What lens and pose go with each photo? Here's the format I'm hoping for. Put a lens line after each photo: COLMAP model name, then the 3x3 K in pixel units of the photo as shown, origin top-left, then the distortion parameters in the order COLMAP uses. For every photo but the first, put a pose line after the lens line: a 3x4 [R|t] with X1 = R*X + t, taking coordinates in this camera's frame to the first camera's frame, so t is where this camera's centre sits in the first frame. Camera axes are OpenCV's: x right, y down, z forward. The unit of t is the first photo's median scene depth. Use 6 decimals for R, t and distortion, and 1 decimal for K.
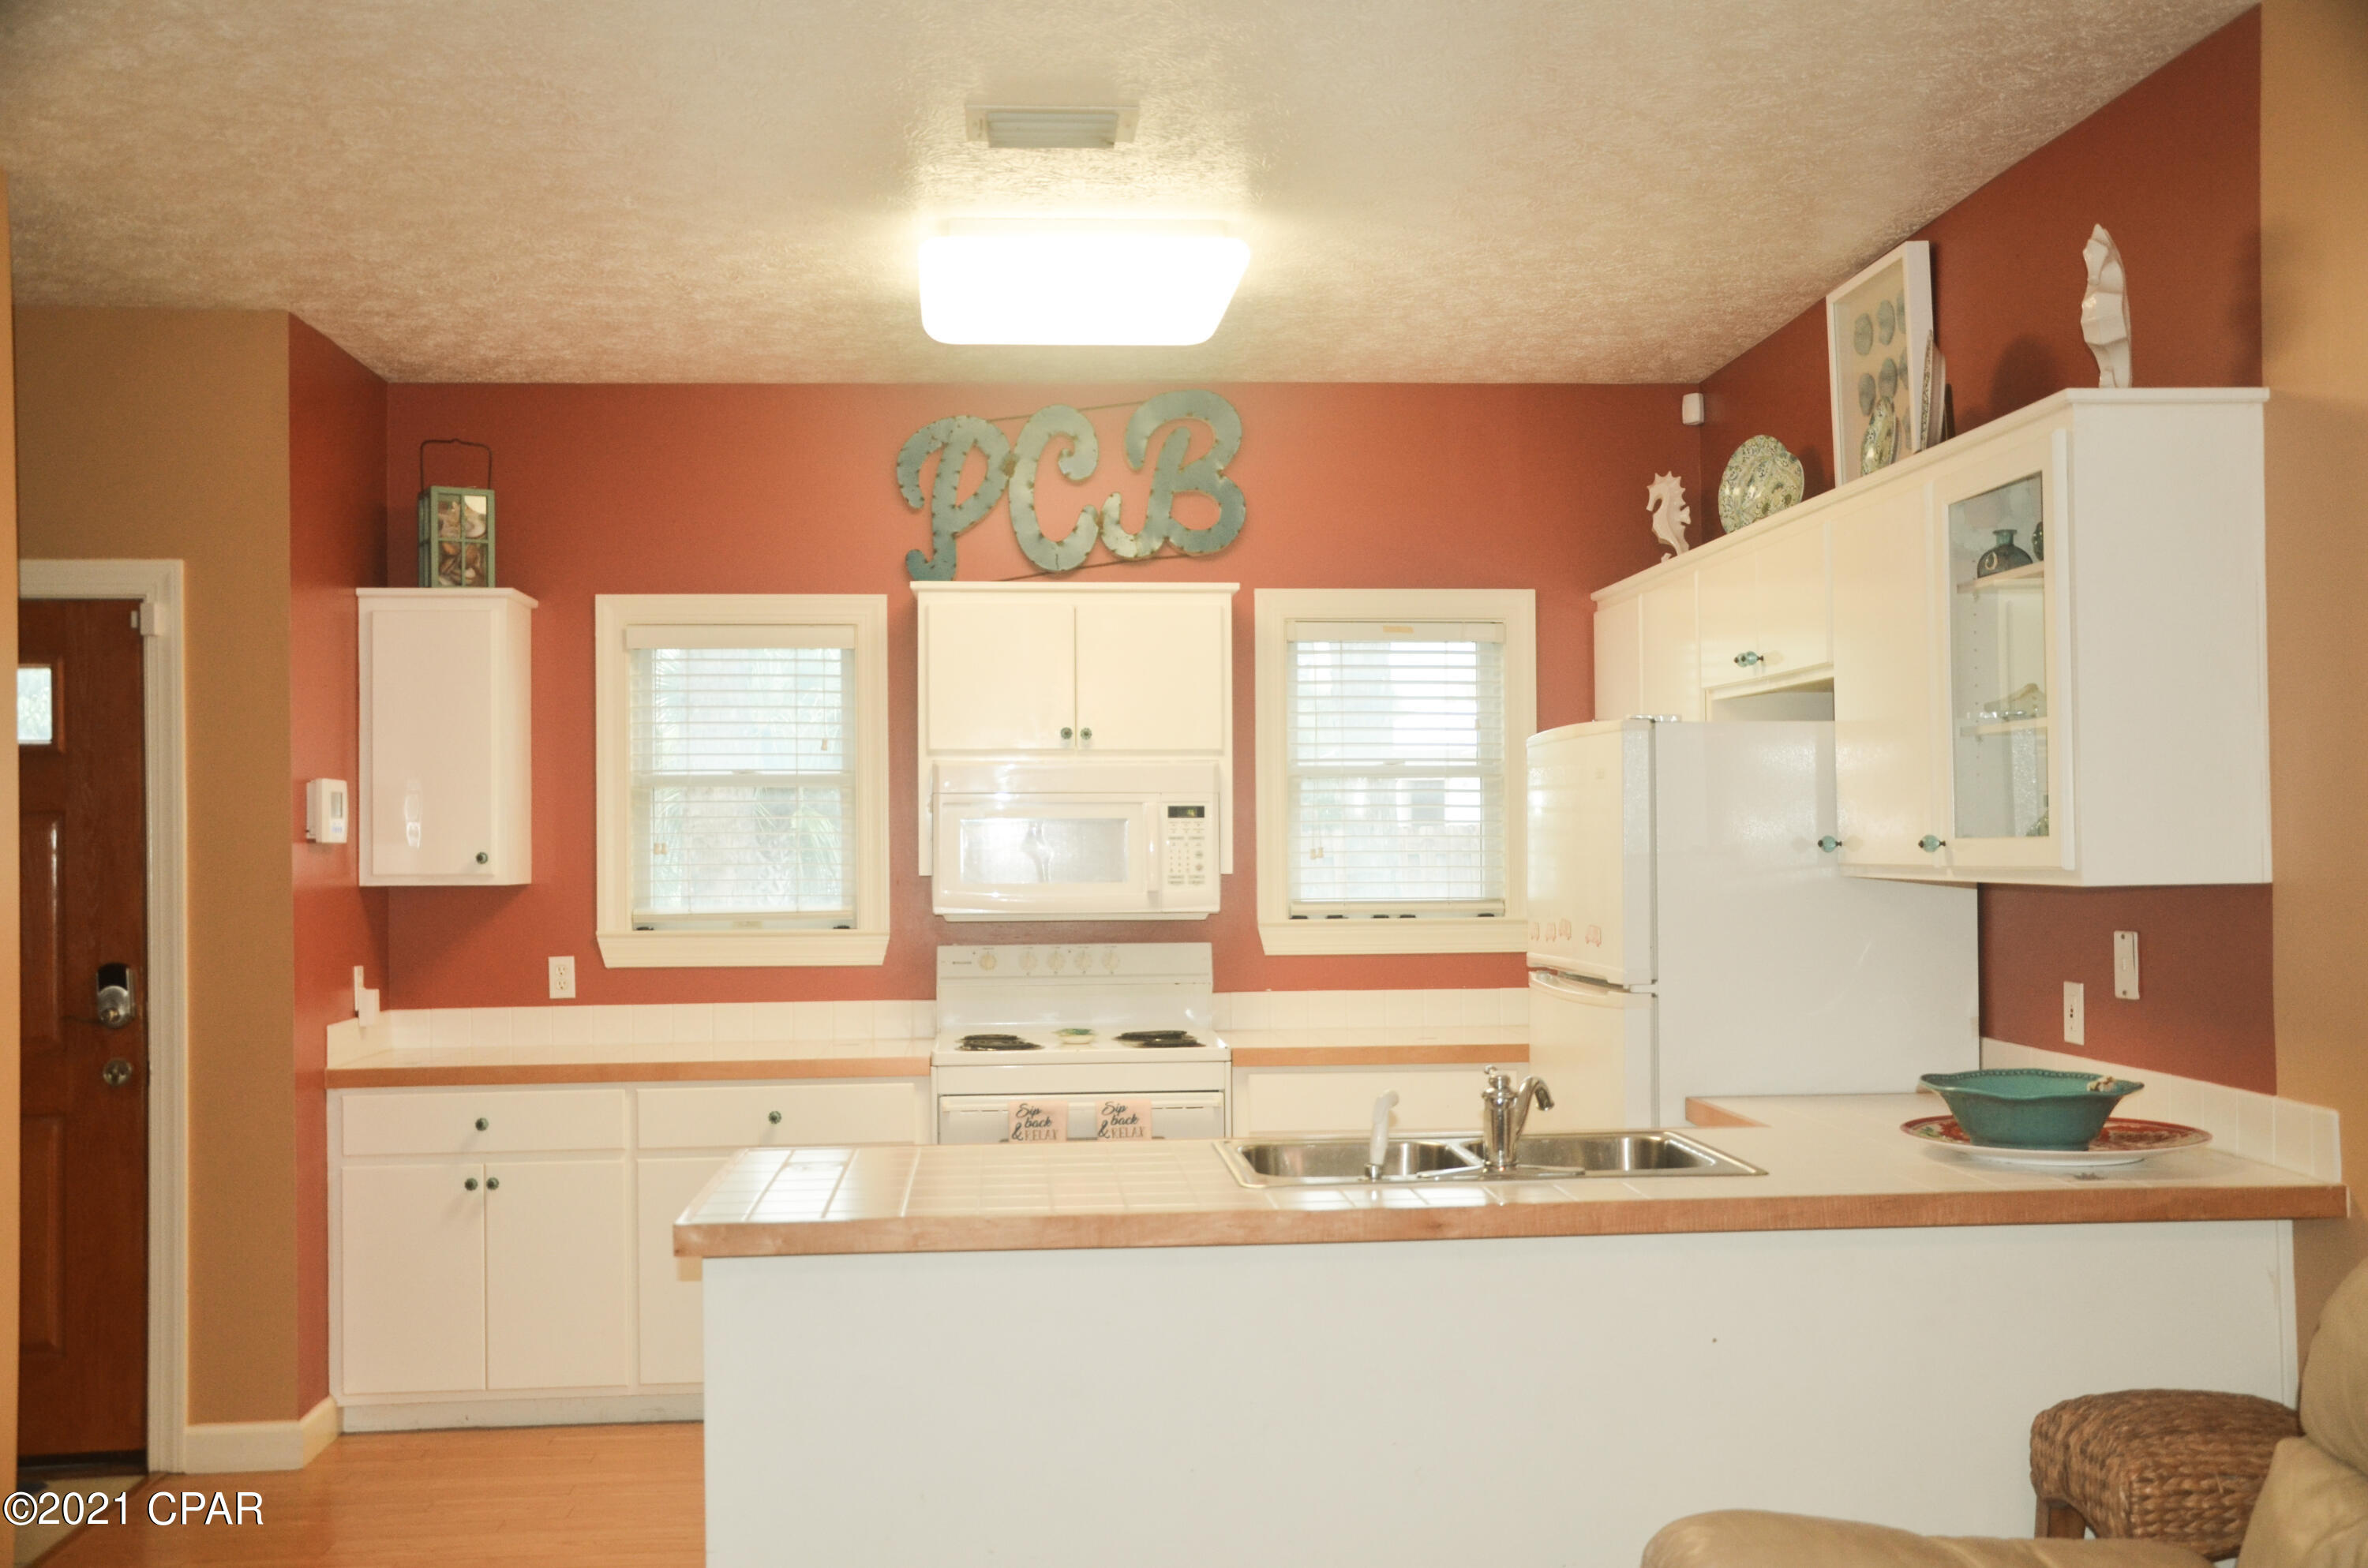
lens RADIAL K [[2371.8, 0, 1184.0], [0, 2371.8, 784.0], [0, 0, 1]] dist [-0.003701, 0.006440]
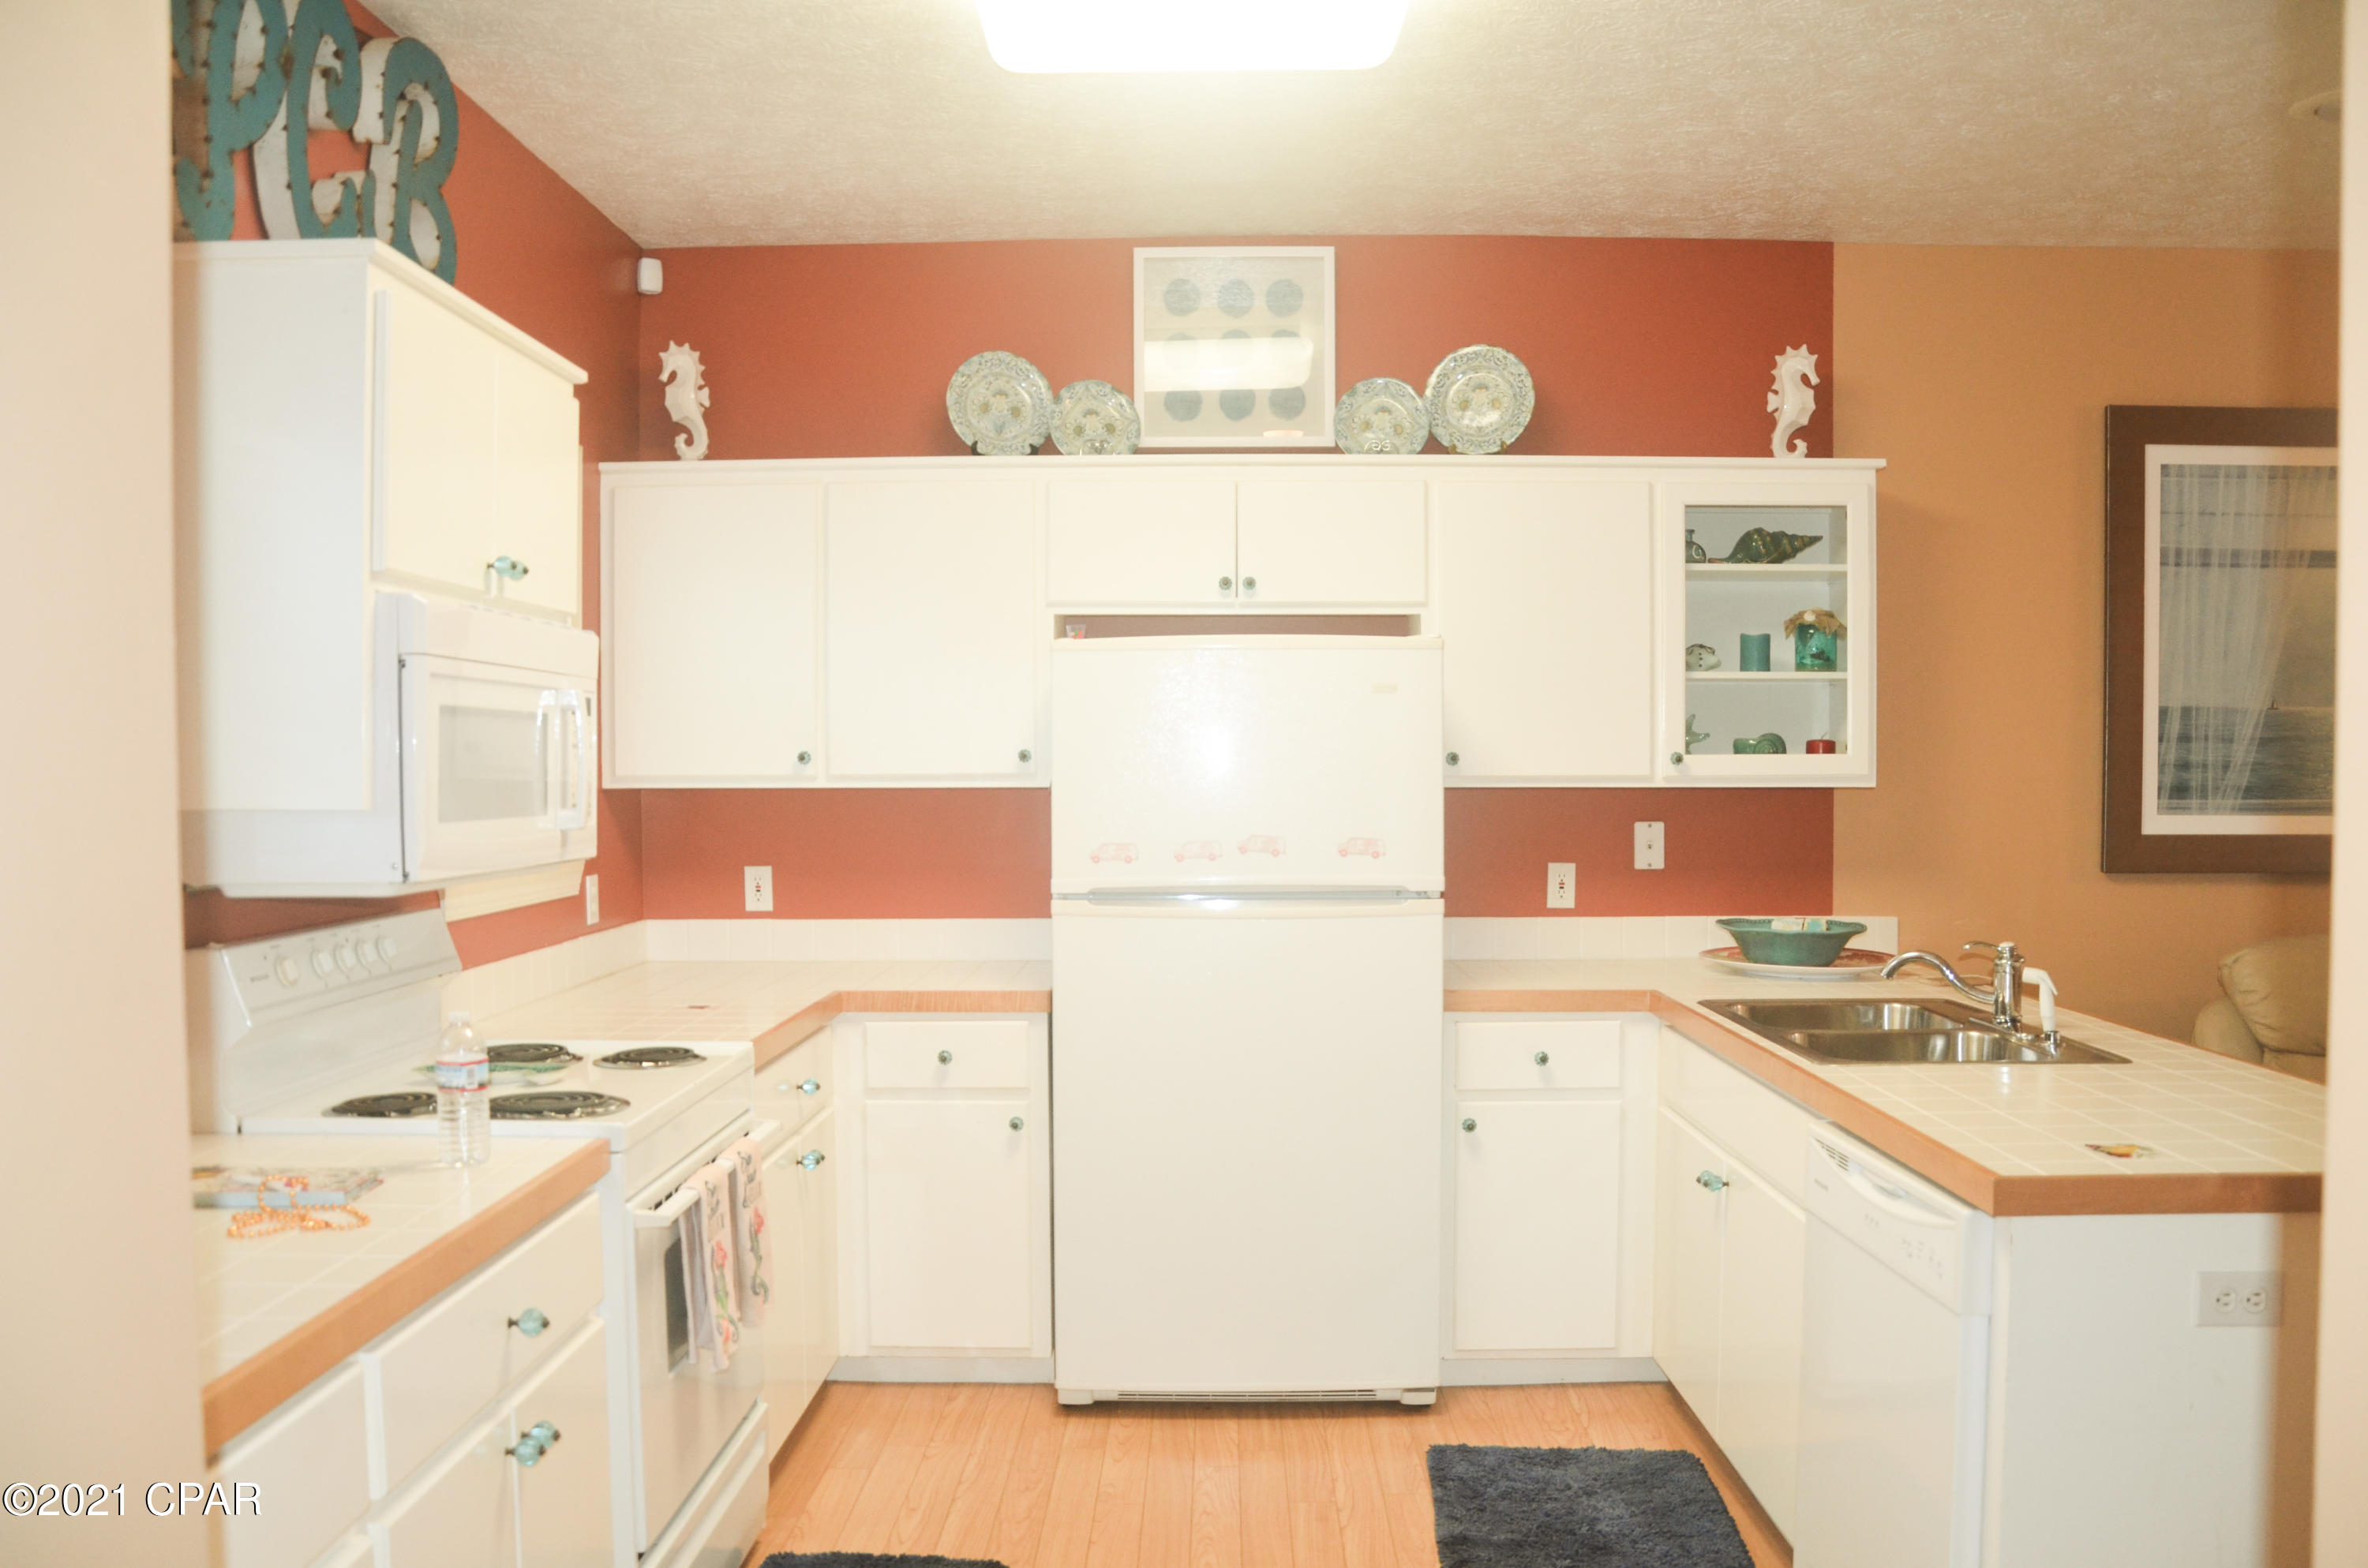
lens RADIAL K [[1863.9, 0, 1184.6], [0, 1863.9, 807.0], [0, 0, 1]] dist [-0.162103, 0.134574]
pose [[0.088931, -0.018873, 0.995859, -0.488867], [-0.024172, 0.999485, 0.021100, 0.024462], [-0.995744, -0.025948, 0.088429, 0.788108]]
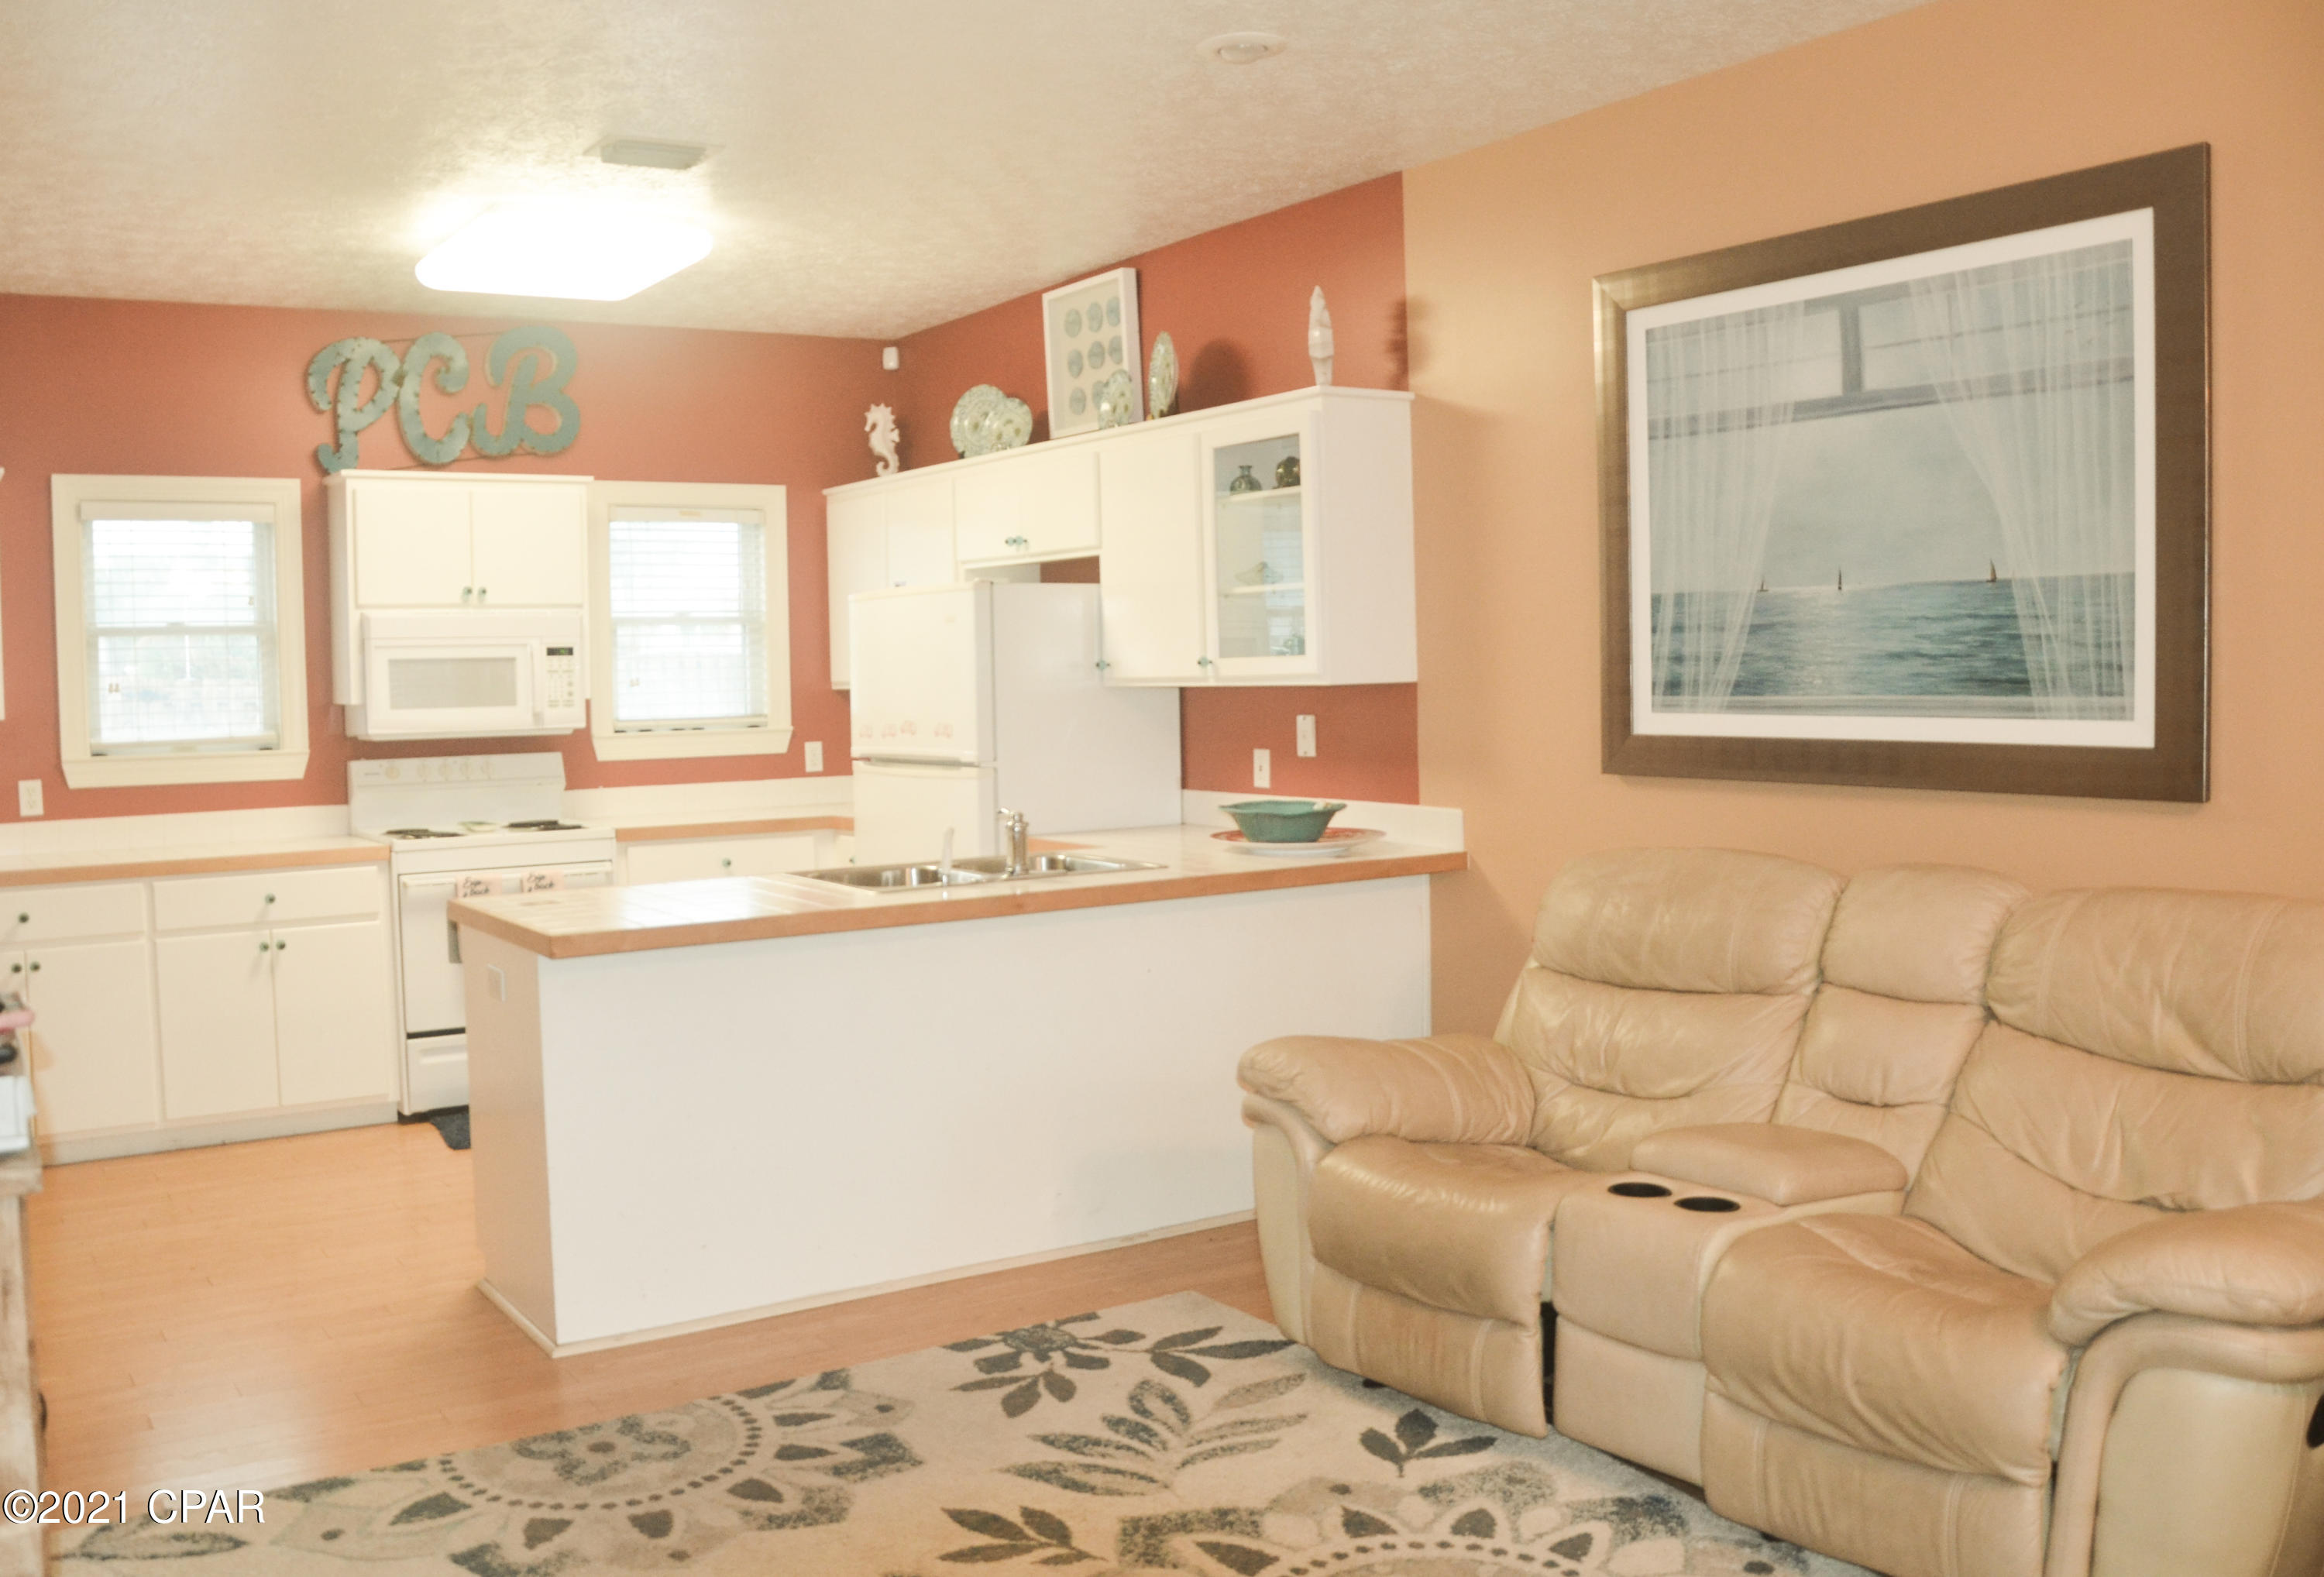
lens RADIAL K [[2023.4, 0, 1036.8], [0, 2023.4, 751.4], [0, 0, 1]] dist [-0.159047, 0.129475]
pose [[0.892286, -0.030441, 0.450442, -0.264164], [0.004589, 0.998284, 0.058372, 0.003325], [-0.451446, -0.050018, 0.890895, -0.104665]]
